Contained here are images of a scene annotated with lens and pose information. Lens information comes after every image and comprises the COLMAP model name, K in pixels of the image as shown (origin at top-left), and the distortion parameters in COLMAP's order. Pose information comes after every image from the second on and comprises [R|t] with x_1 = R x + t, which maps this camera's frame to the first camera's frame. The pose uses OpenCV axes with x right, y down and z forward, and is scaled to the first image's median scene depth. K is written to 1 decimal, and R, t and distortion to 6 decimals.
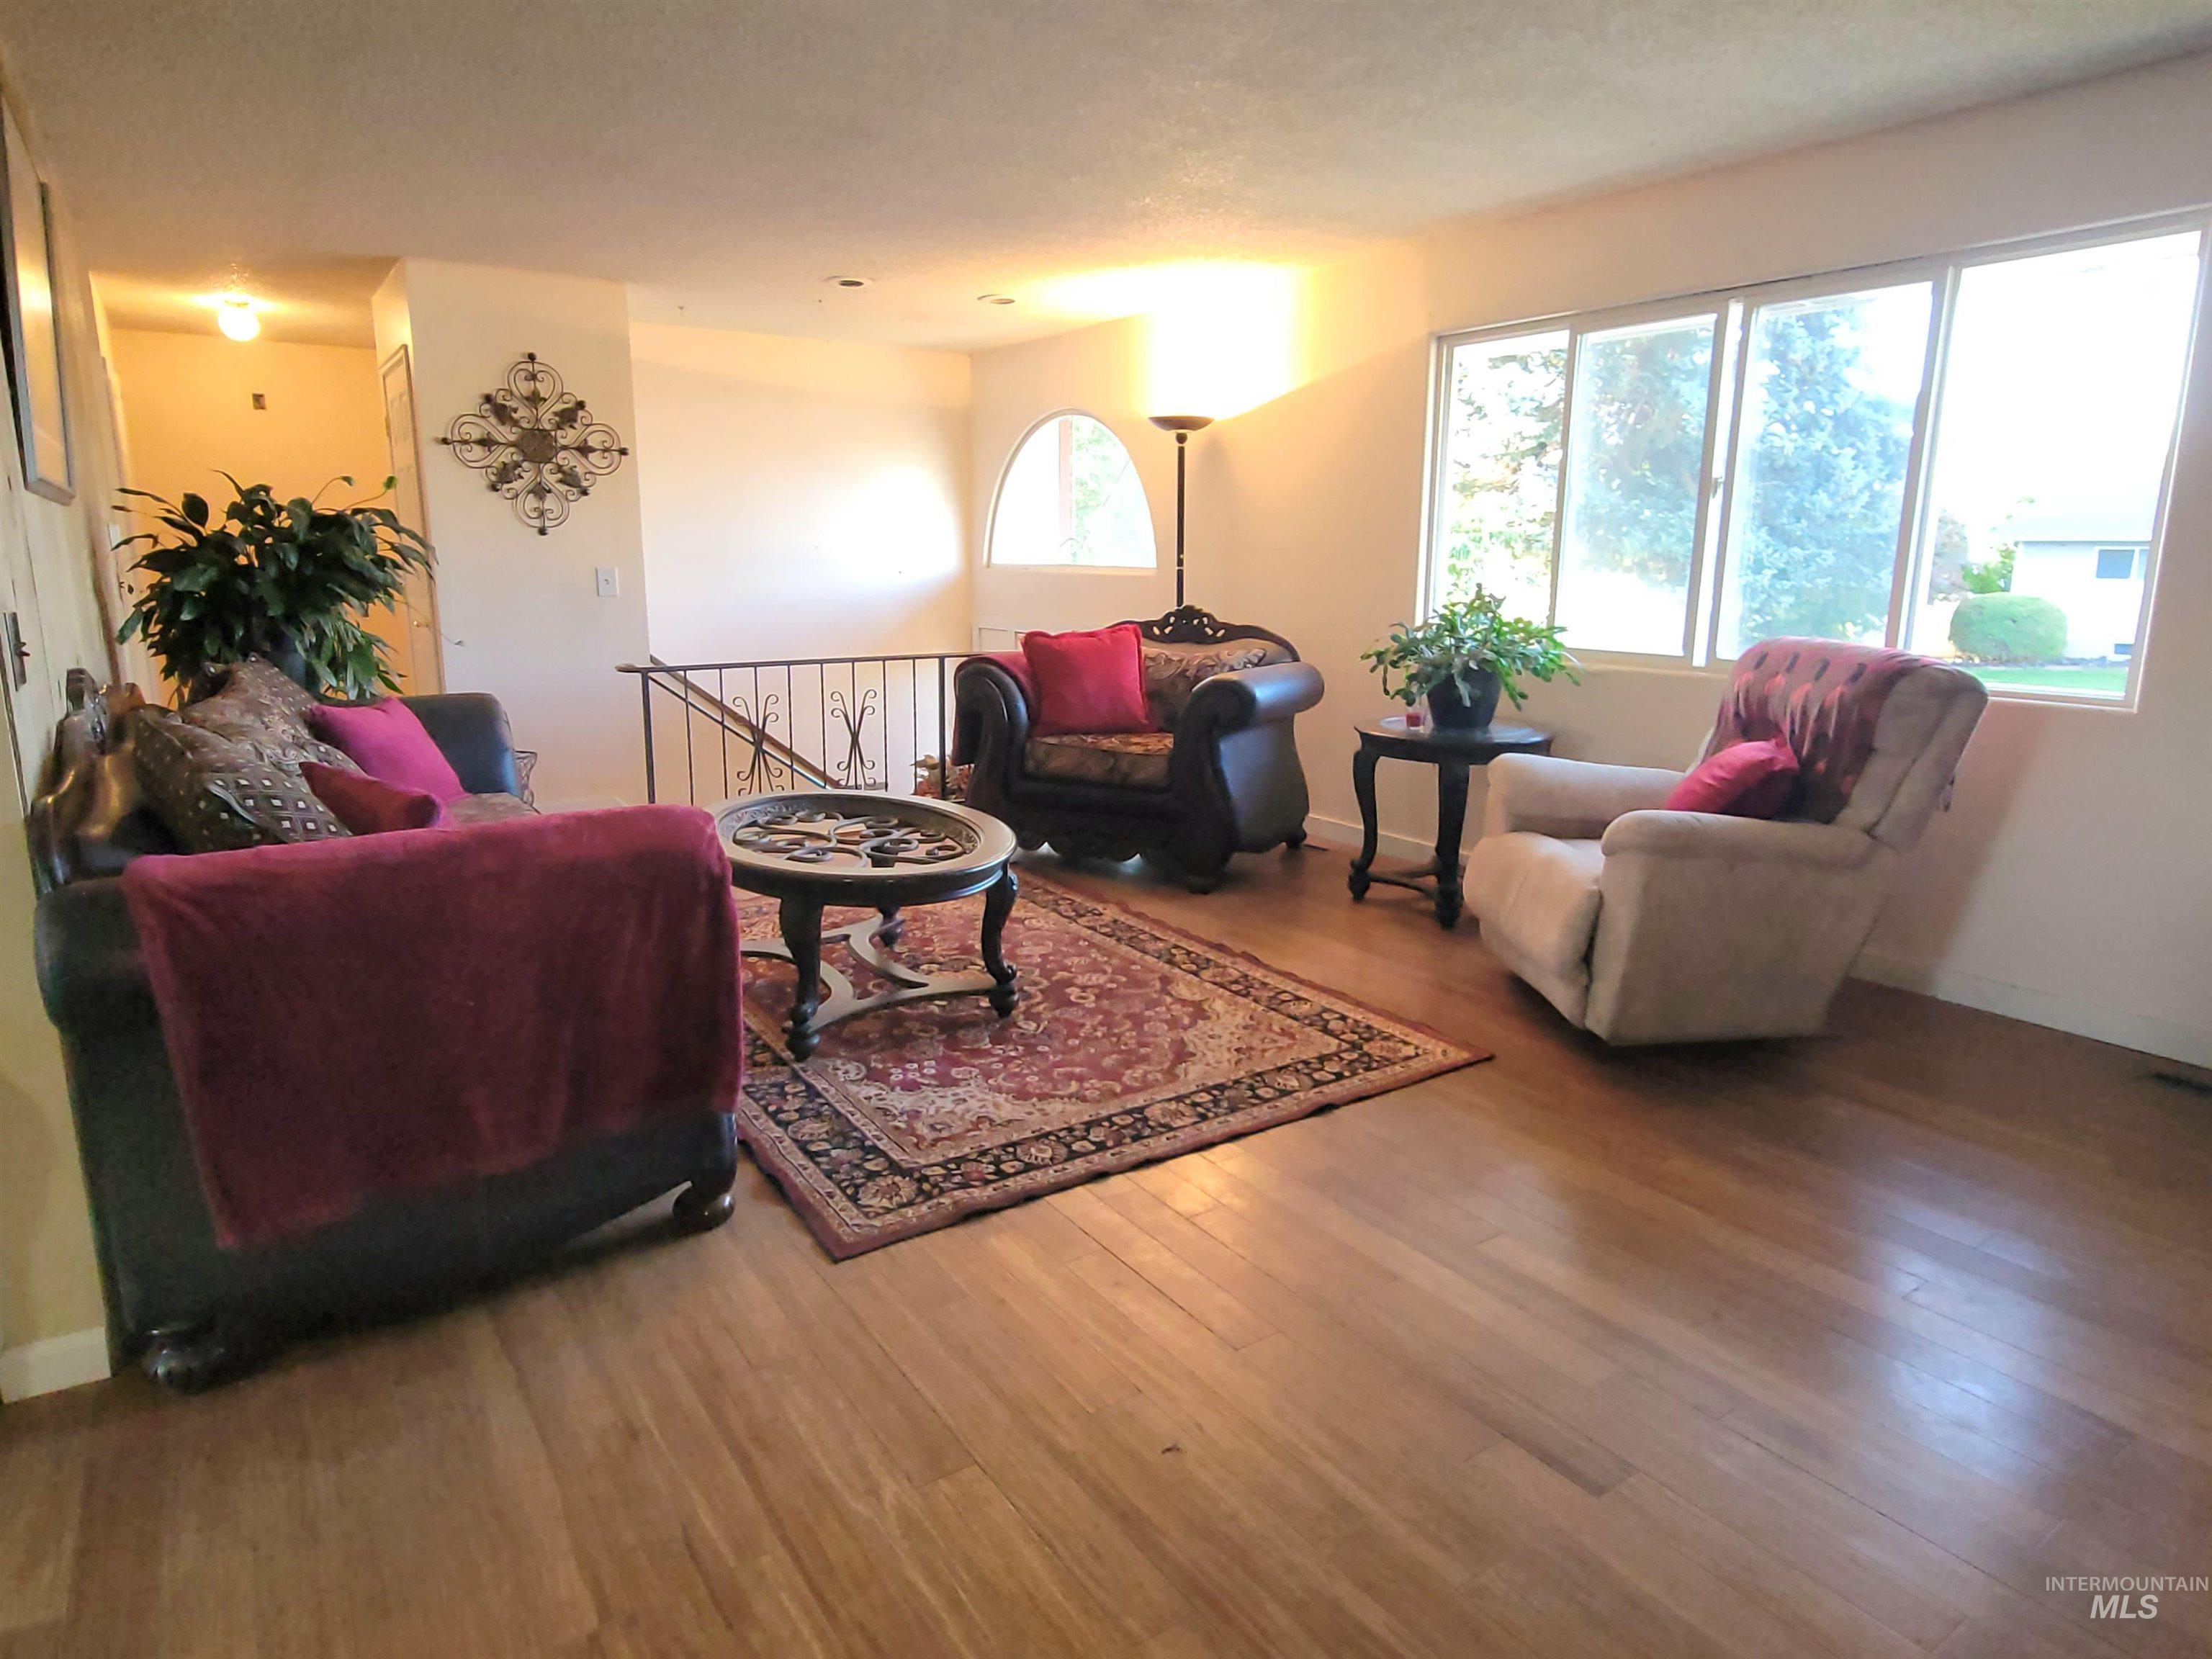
lens RADIAL K [[1295.1, 0, 1106.0], [0, 1295.1, 829.5], [0, 0, 1]] dist [-0.000312, 0.000816]
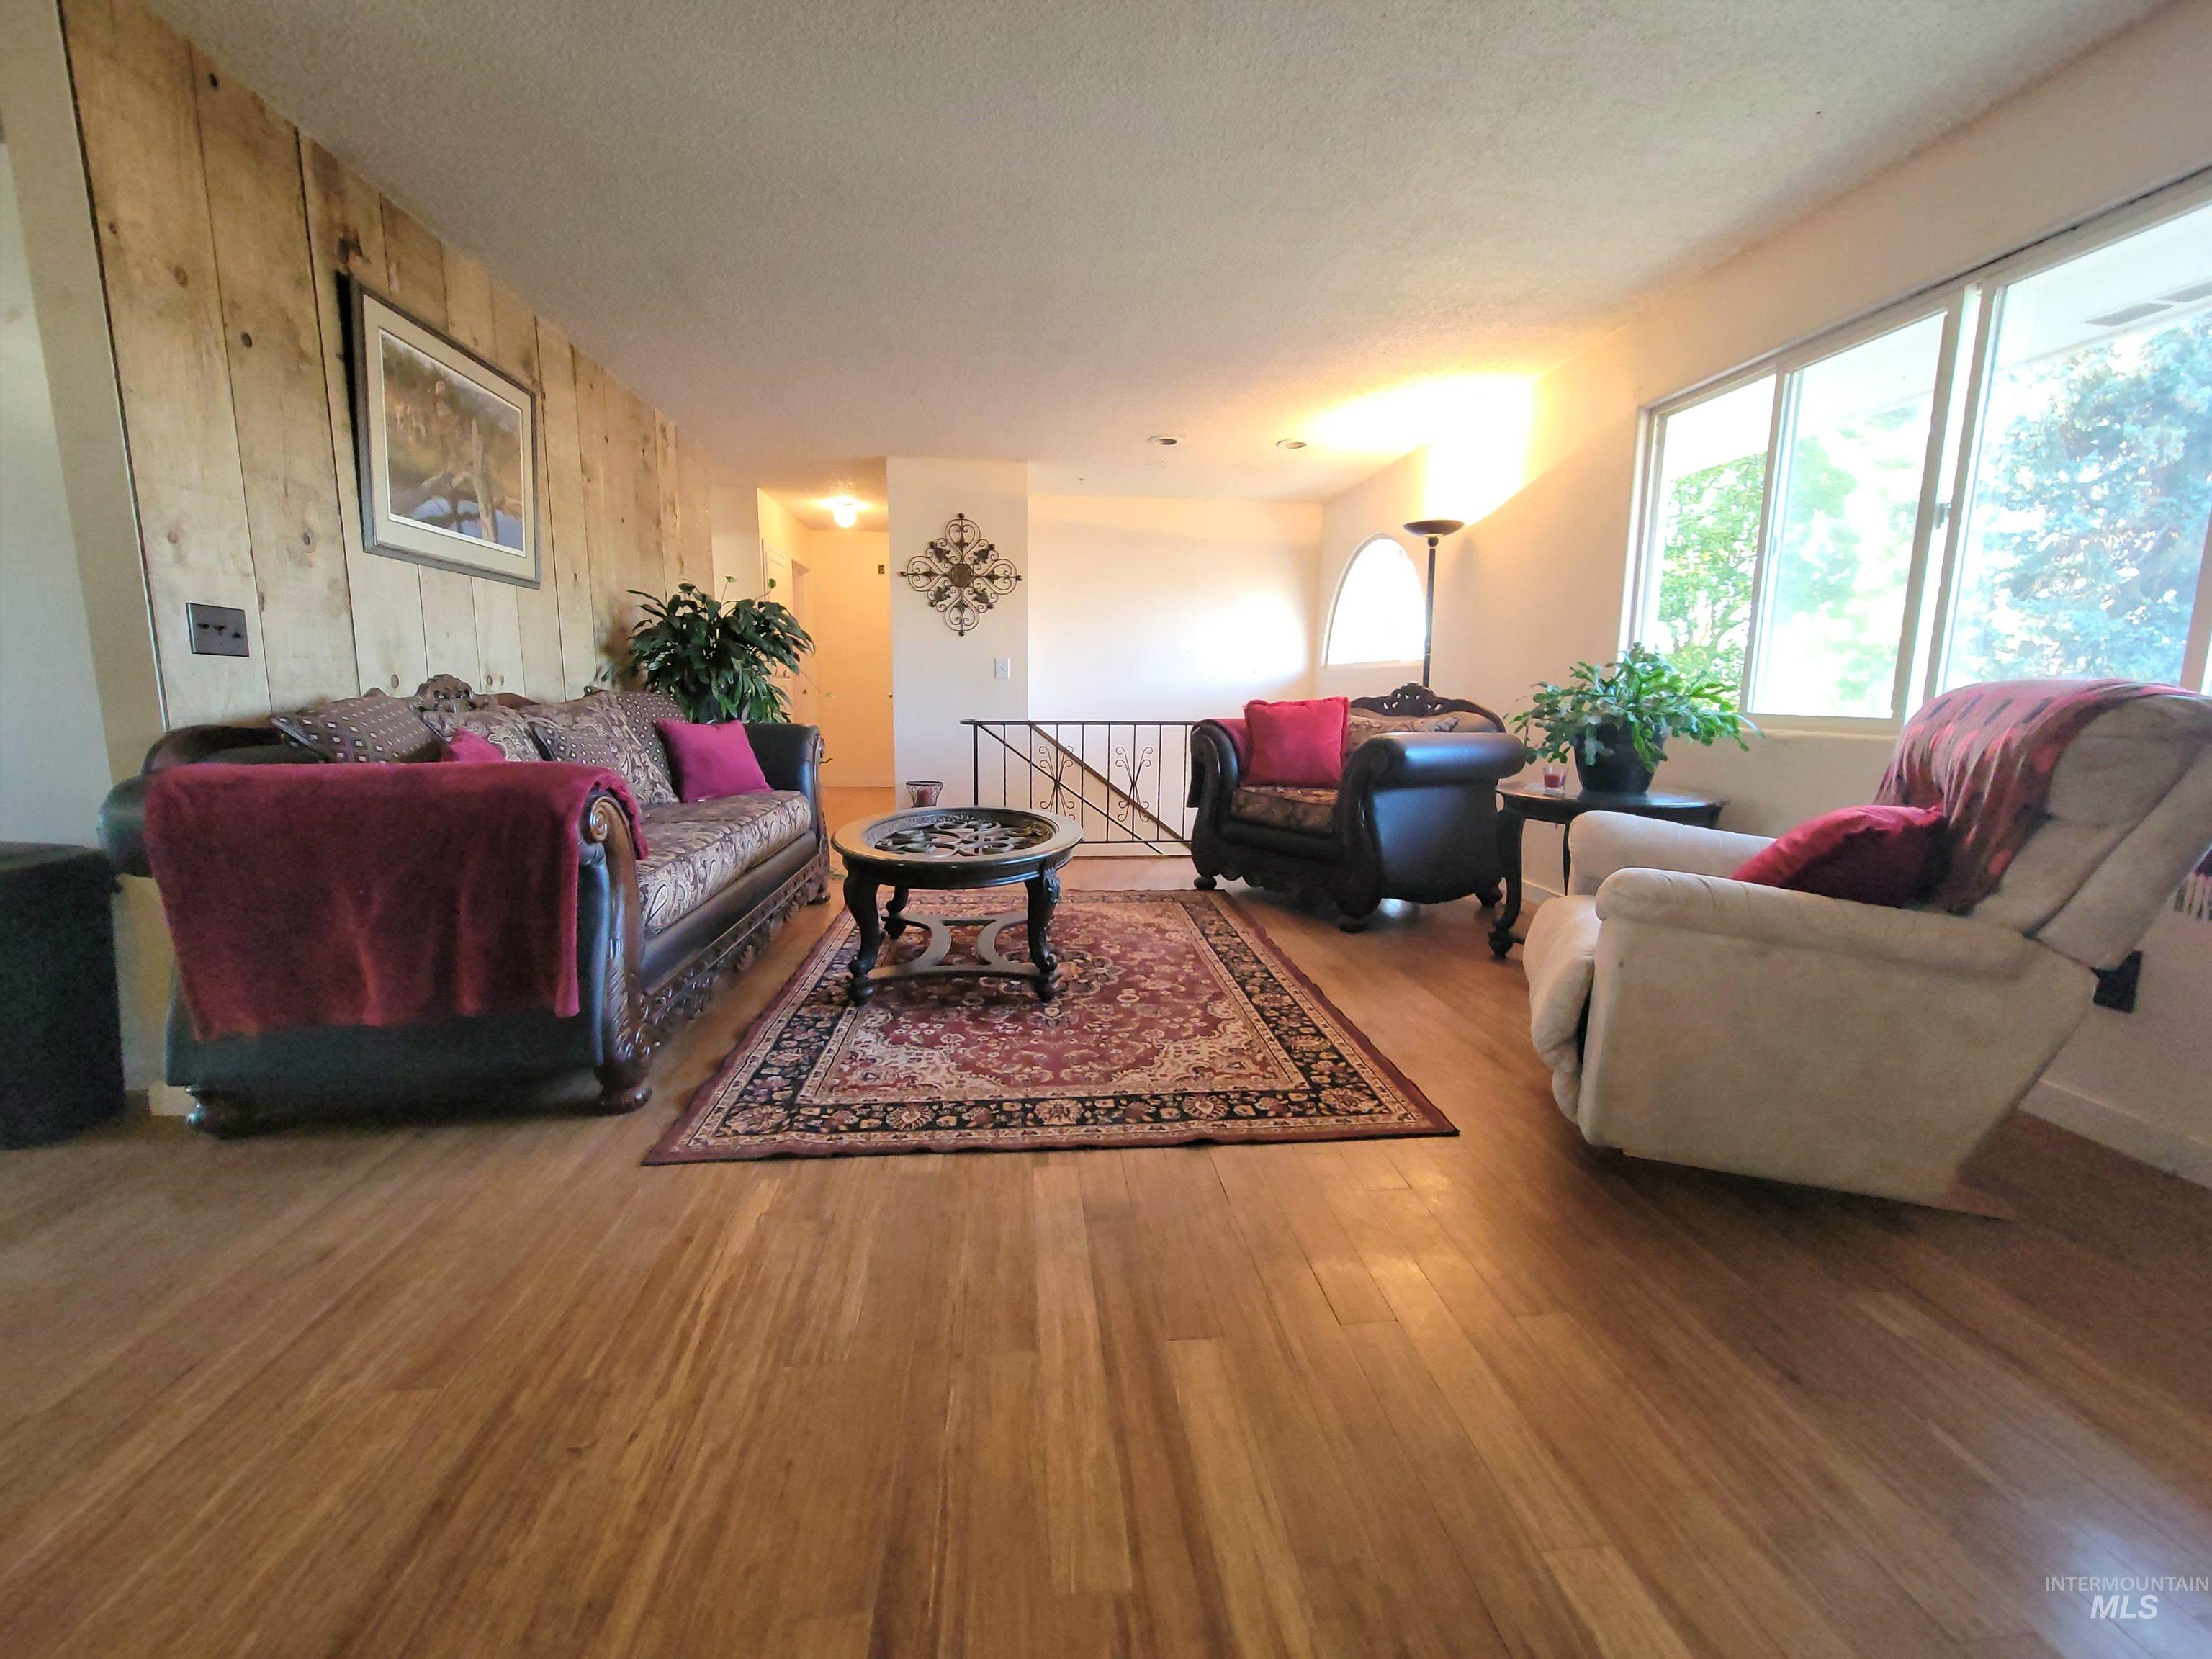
lens RADIAL K [[906.5, 0, 1105.4], [0, 906.5, 827.0], [0, 0, 1]] dist [-0.003211, 0.000362]
pose [[0.879063, 0.075111, -0.470750, 0.322672], [-0.103916, 0.993954, -0.035458, 0.012387], [0.465241, 0.080088, 0.881554, 0.286526]]
